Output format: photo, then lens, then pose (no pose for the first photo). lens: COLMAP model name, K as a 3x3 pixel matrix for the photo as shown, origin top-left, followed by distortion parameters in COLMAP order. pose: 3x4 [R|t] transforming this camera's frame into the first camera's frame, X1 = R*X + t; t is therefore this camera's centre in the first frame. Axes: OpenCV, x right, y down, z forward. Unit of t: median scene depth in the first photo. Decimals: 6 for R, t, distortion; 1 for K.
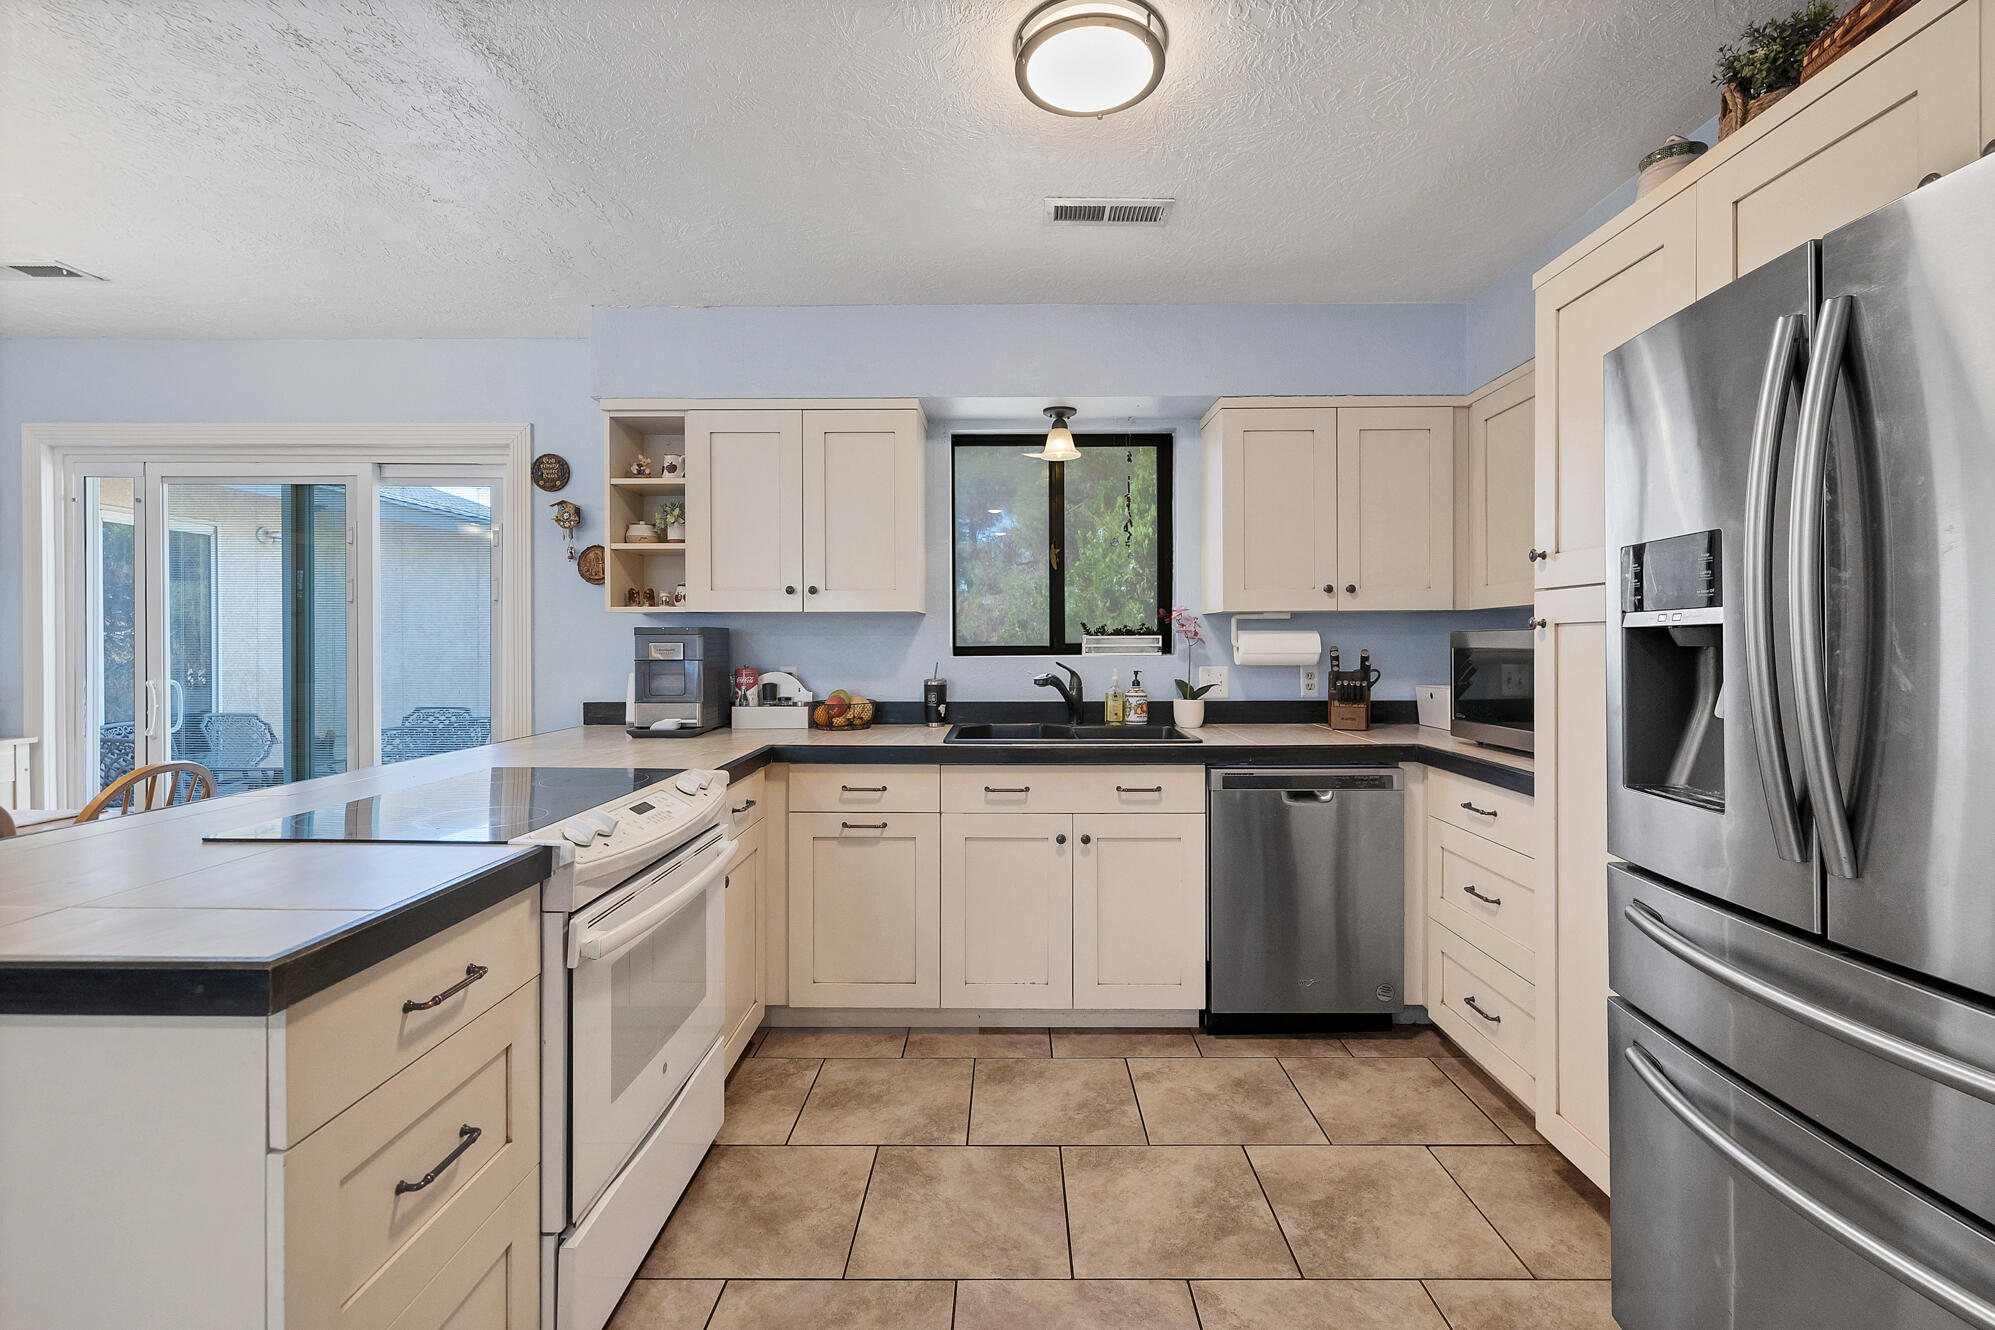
lens RADIAL K [[881.3, 0, 994.0], [0, 881.3, 652.1], [0, 0, 1]] dist [0.004030, -0.001640]
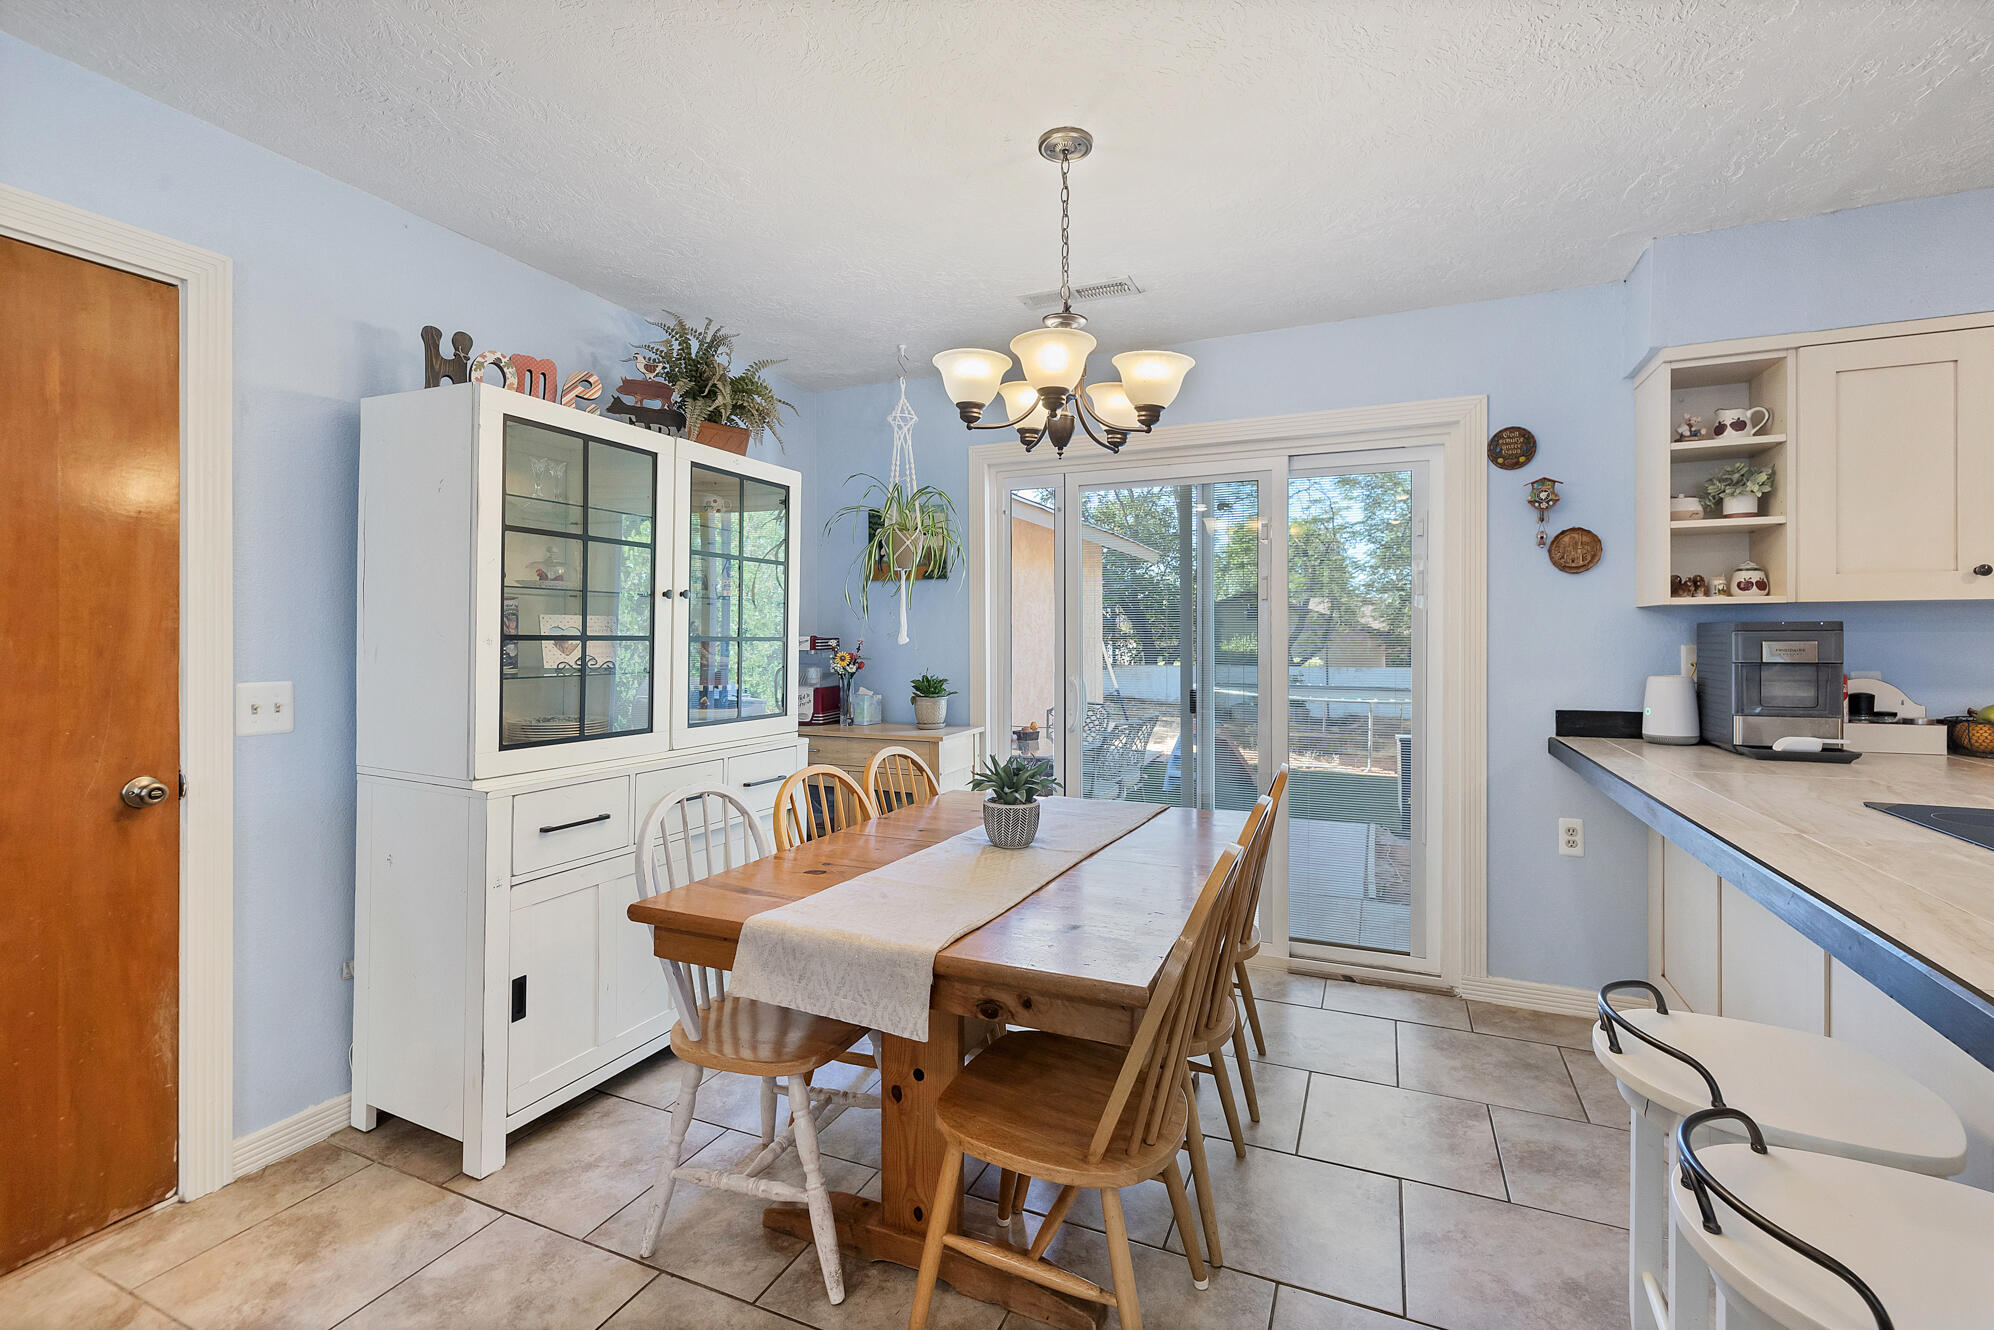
lens RADIAL K [[880.9, 0, 1000.5], [0, 880.9, 659.2], [0, 0, 1]] dist [0.004030, -0.001640]
pose [[0.918171, 0.006154, -0.396136, -0.642080], [-0.001407, 0.999924, 0.012272, -0.003123], [0.396182, -0.010710, 0.918110, -0.011899]]
